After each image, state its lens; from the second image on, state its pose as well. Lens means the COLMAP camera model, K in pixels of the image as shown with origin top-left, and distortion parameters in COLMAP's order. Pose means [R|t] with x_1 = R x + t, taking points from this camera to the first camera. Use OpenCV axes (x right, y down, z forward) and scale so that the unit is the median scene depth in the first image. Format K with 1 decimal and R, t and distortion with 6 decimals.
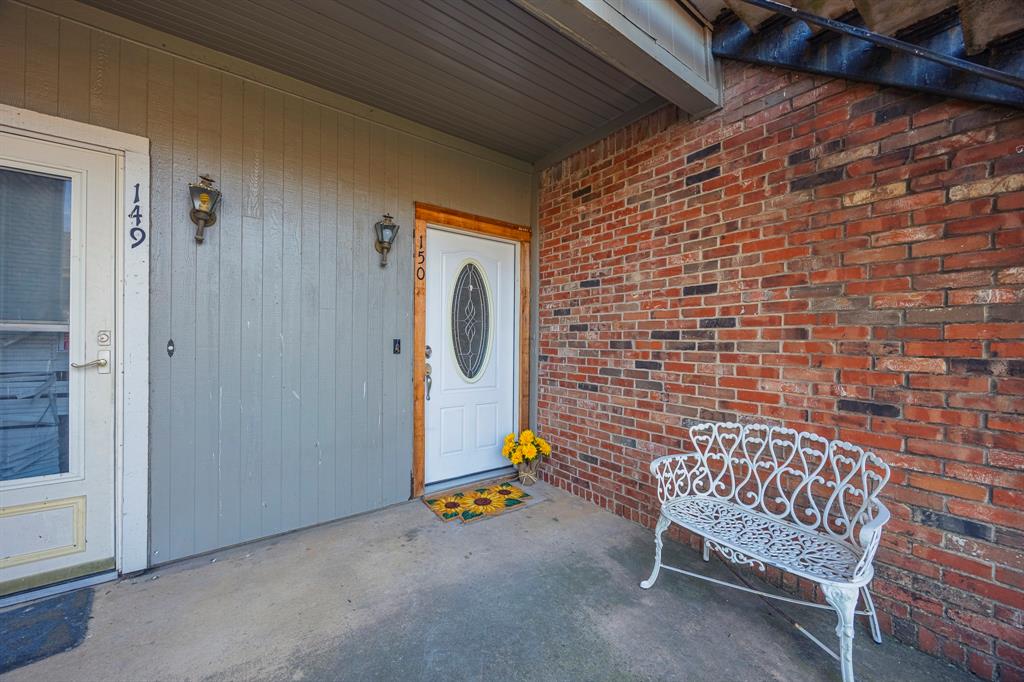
lens RADIAL K [[387.3, 0, 509.1], [0, 387.3, 339.2], [0, 0, 1]] dist [-0.002807, 0.000383]
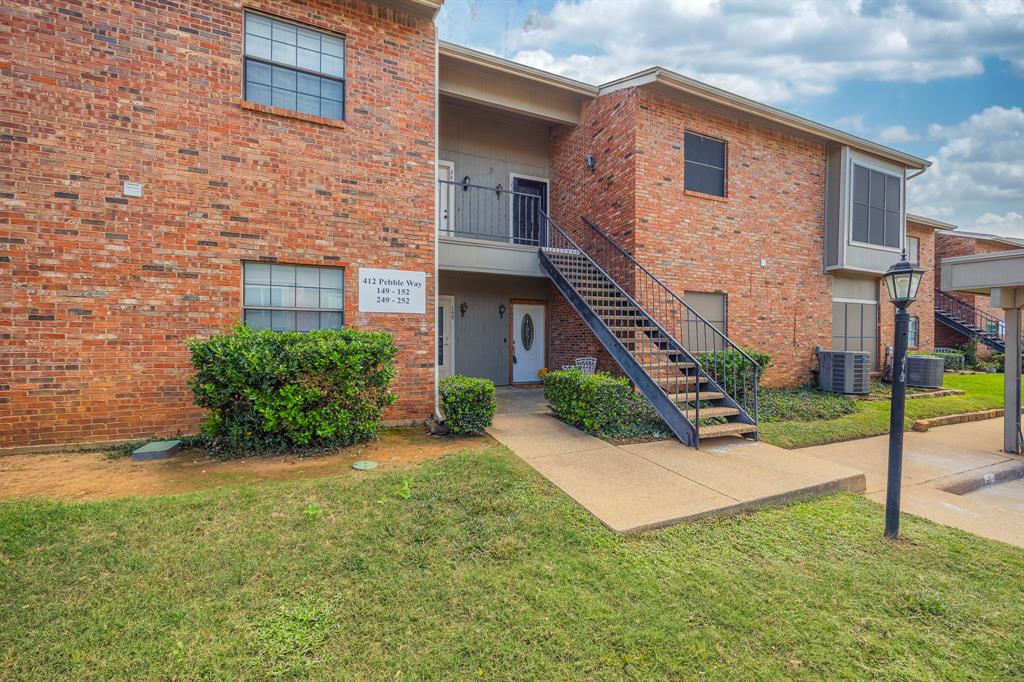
lens RADIAL K [[387.3, 0, 508.5], [0, 387.3, 348.9], [0, 0, 1]] dist [-0.002807, 0.000383]
pose [[0.967718, -0.002505, -0.252022, 0.554887], [0.005021, 0.999944, 0.009340, 0.057483], [0.251984, -0.010304, 0.967677, -2.120272]]
